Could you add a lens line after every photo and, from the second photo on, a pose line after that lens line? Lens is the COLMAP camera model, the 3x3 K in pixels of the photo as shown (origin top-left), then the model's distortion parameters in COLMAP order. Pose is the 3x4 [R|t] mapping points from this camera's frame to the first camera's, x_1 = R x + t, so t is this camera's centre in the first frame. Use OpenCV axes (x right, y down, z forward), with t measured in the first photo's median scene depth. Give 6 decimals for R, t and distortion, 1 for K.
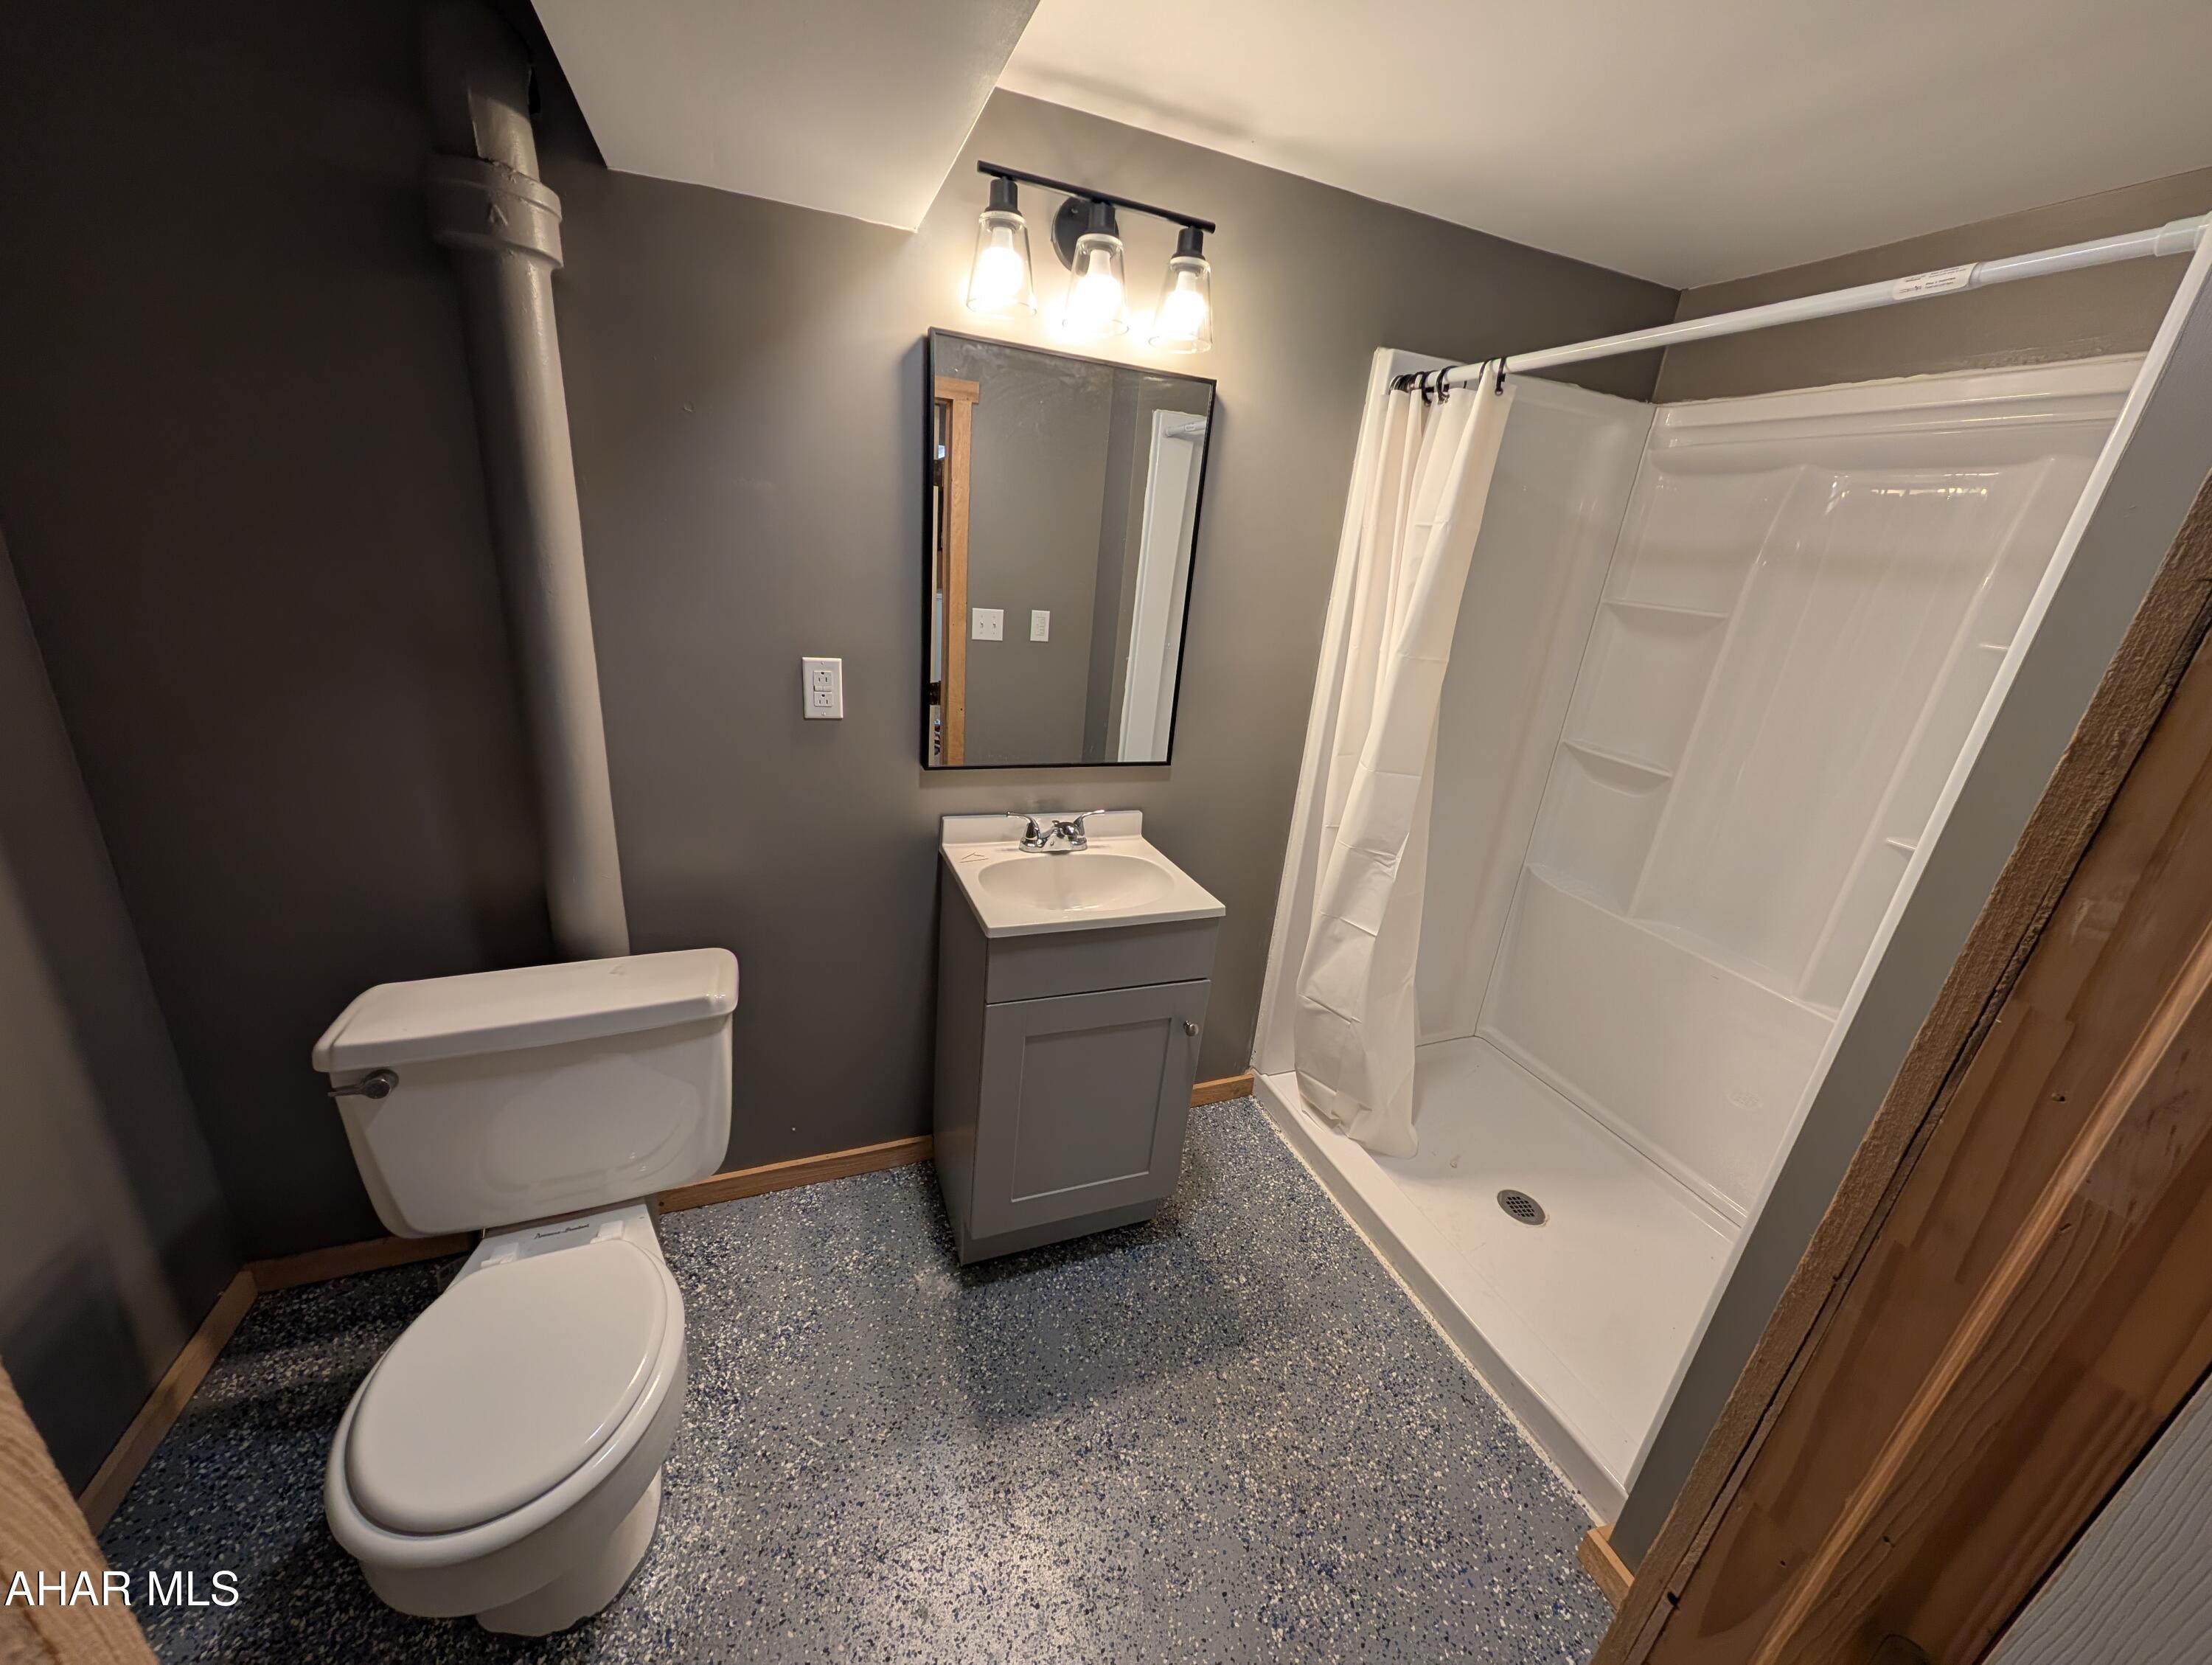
lens RADIAL K [[803.3, 0, 1102.9], [0, 803.3, 832.5], [0, 0, 1]] dist [-0.001138, 0.000258]
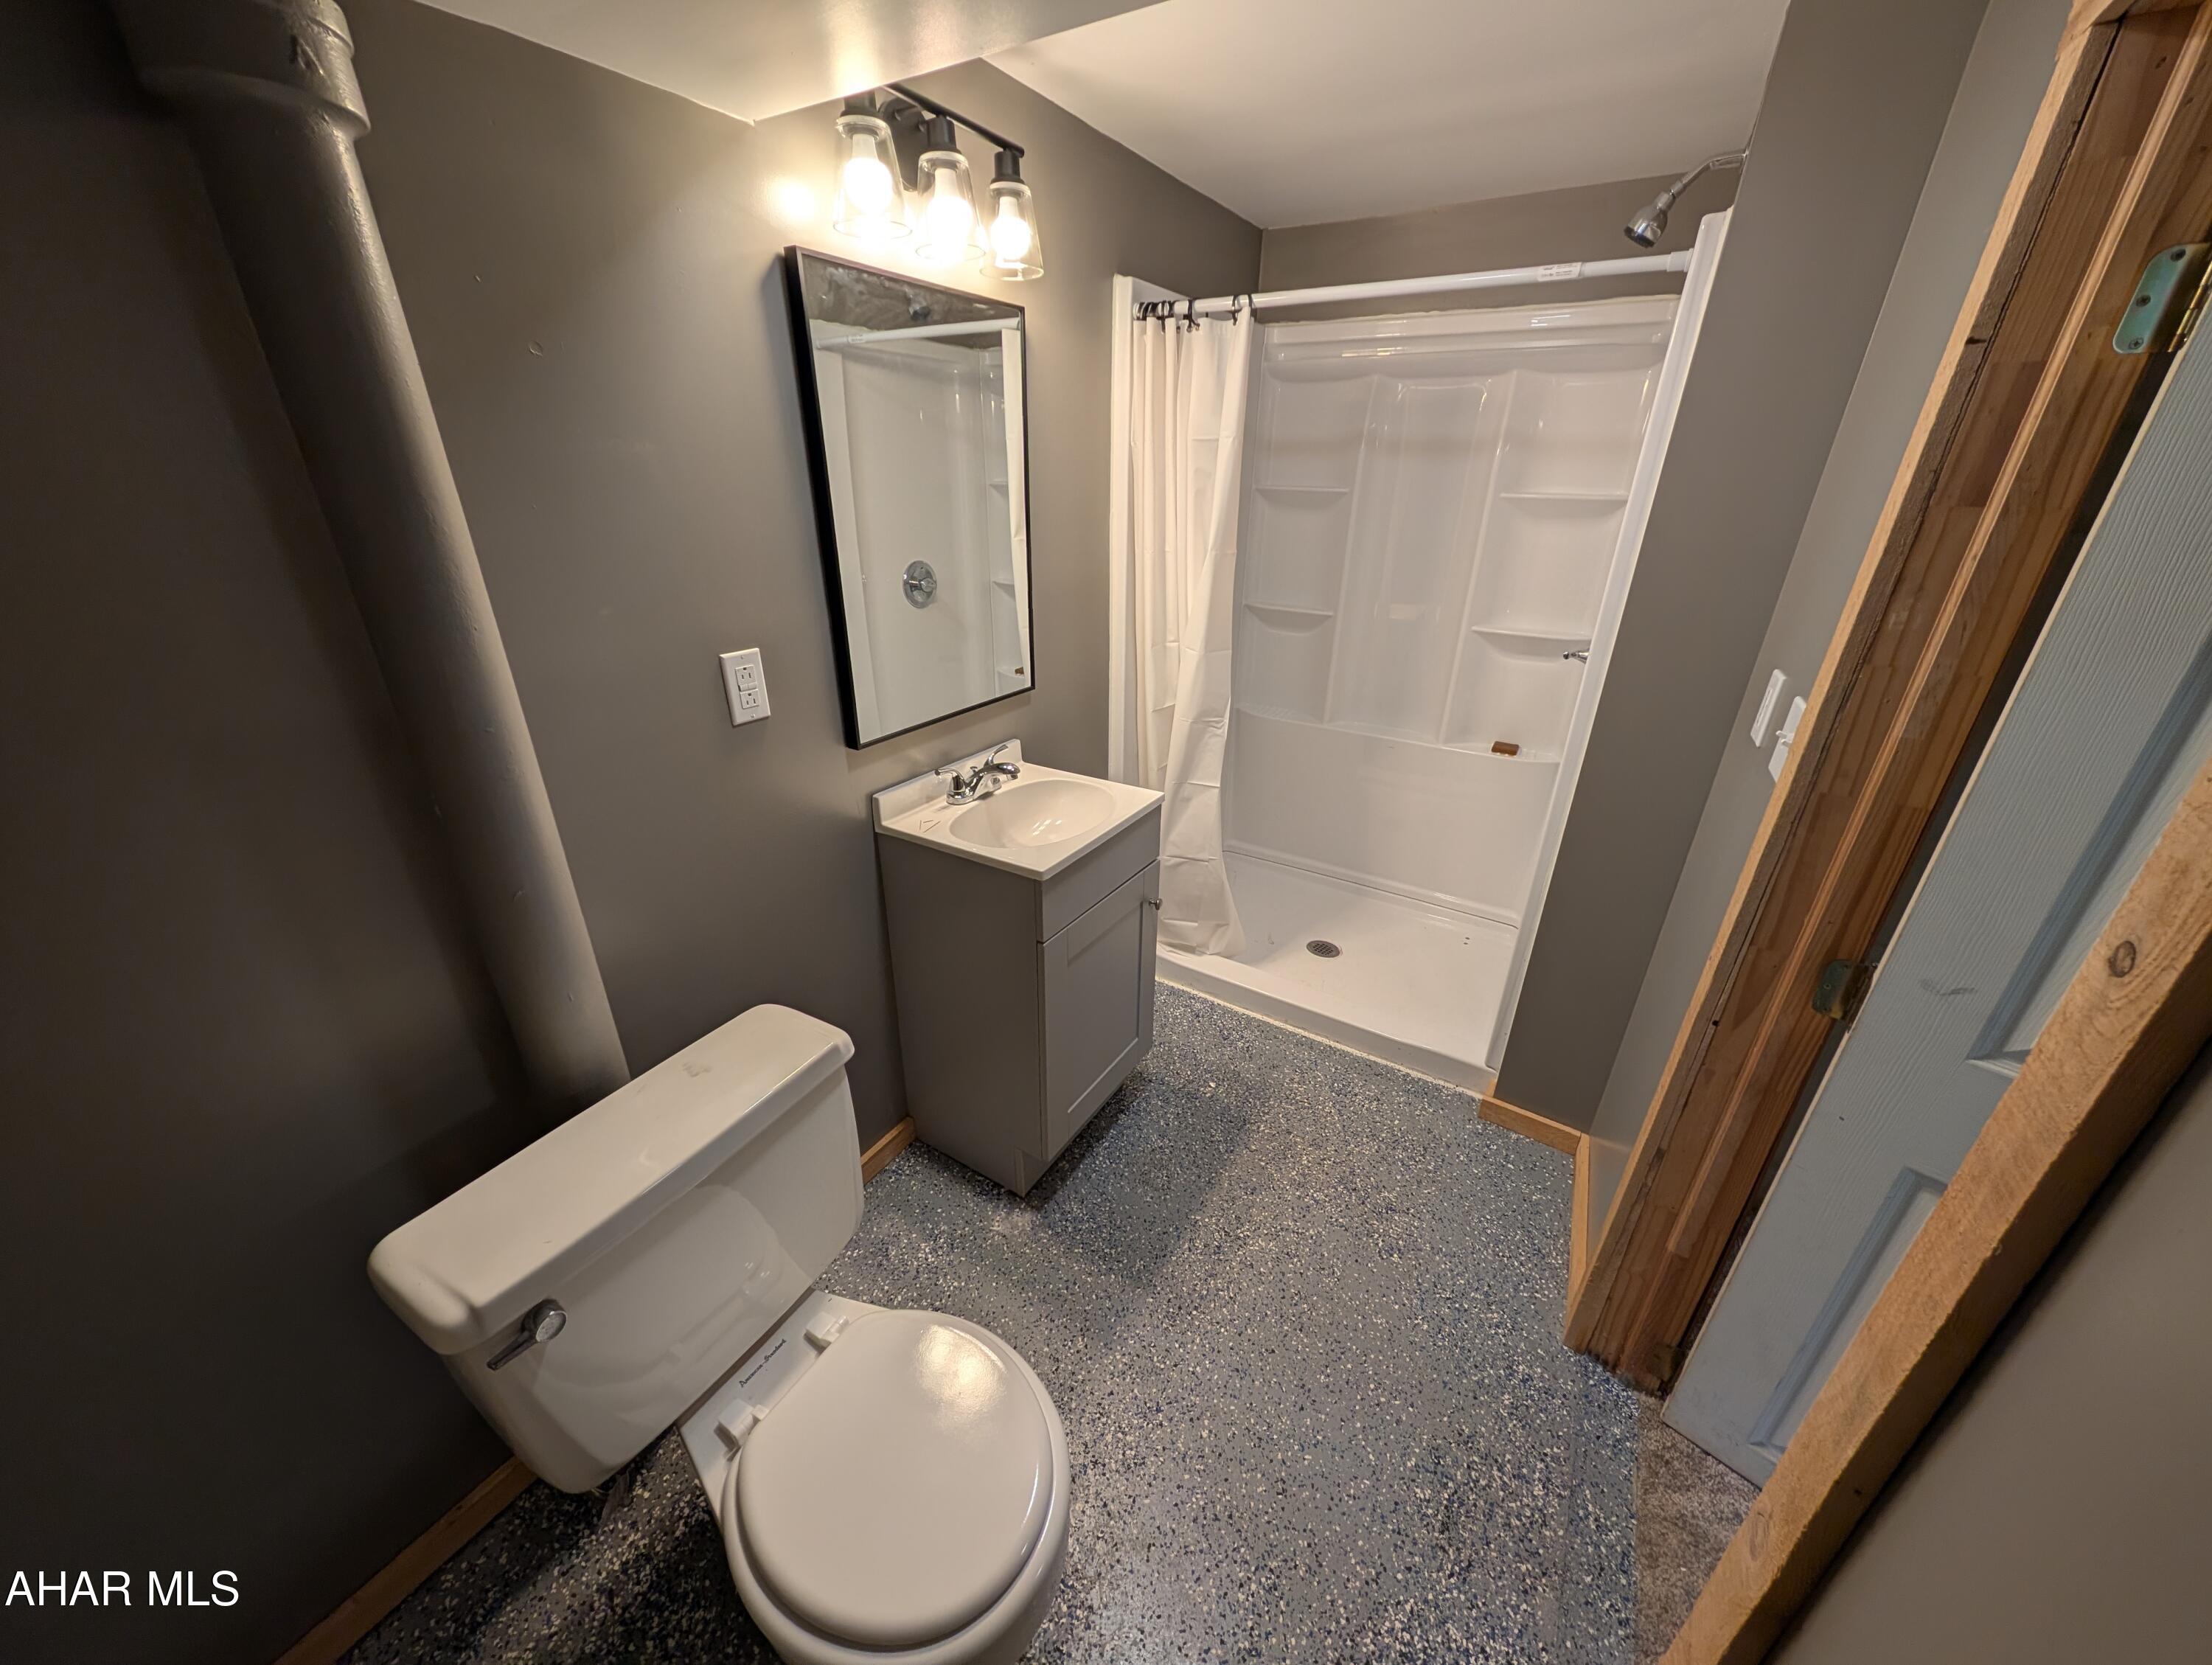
lens RADIAL K [[803.3, 0, 1106.9], [0, 803.3, 832.6], [0, 0, 1]] dist [-0.001138, 0.000258]
pose [[0.800722, -0.318208, 0.507531, -0.506463], [0.260182, 0.947900, 0.183824, -0.085379], [-0.539583, -0.015142, 0.841796, 0.064854]]
